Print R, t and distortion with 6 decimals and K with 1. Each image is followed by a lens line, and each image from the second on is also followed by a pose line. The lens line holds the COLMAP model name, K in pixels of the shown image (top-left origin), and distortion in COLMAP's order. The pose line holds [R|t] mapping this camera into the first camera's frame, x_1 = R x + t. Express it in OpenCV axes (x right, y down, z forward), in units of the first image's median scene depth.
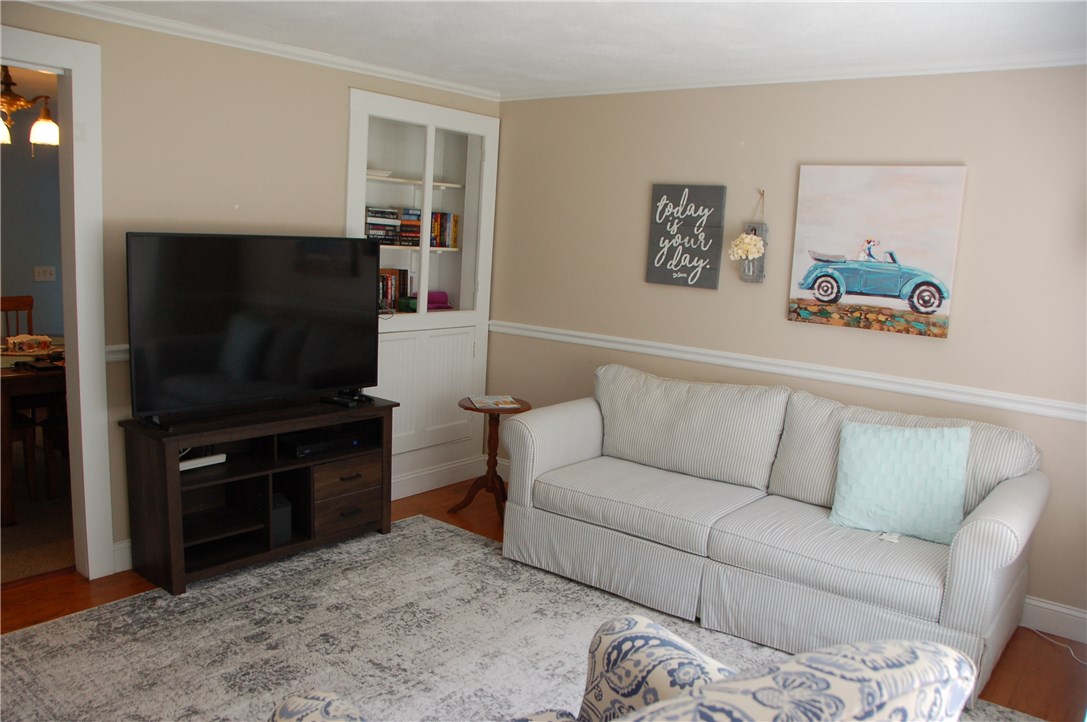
lens RADIAL K [[853.1, 0, 538.4], [0, 853.1, 366.8], [0, 0, 1]] dist [-0.158510, 0.103428]
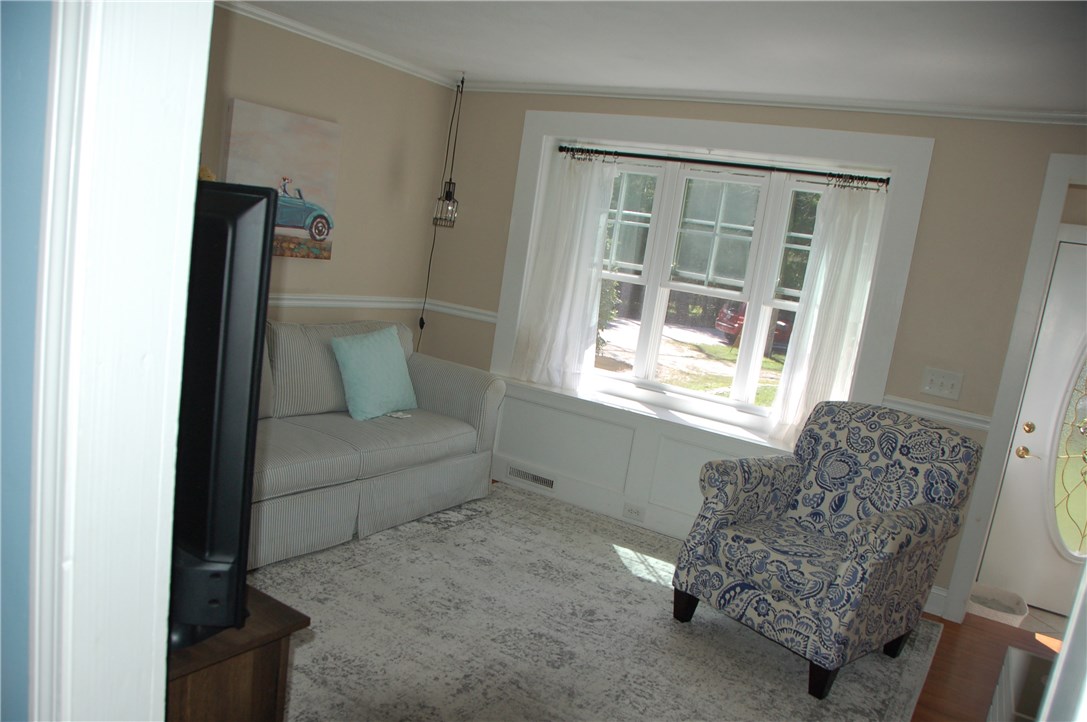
lens RADIAL K [[853.1, 0, 537.9], [0, 853.1, 362.1], [0, 0, 1]] dist [-0.158510, 0.103428]
pose [[-0.132864, -0.206580, 0.969367, -0.839875], [0.007743, 0.977792, 0.209436, -0.149498], [-0.991104, 0.035333, -0.128314, 0.853249]]
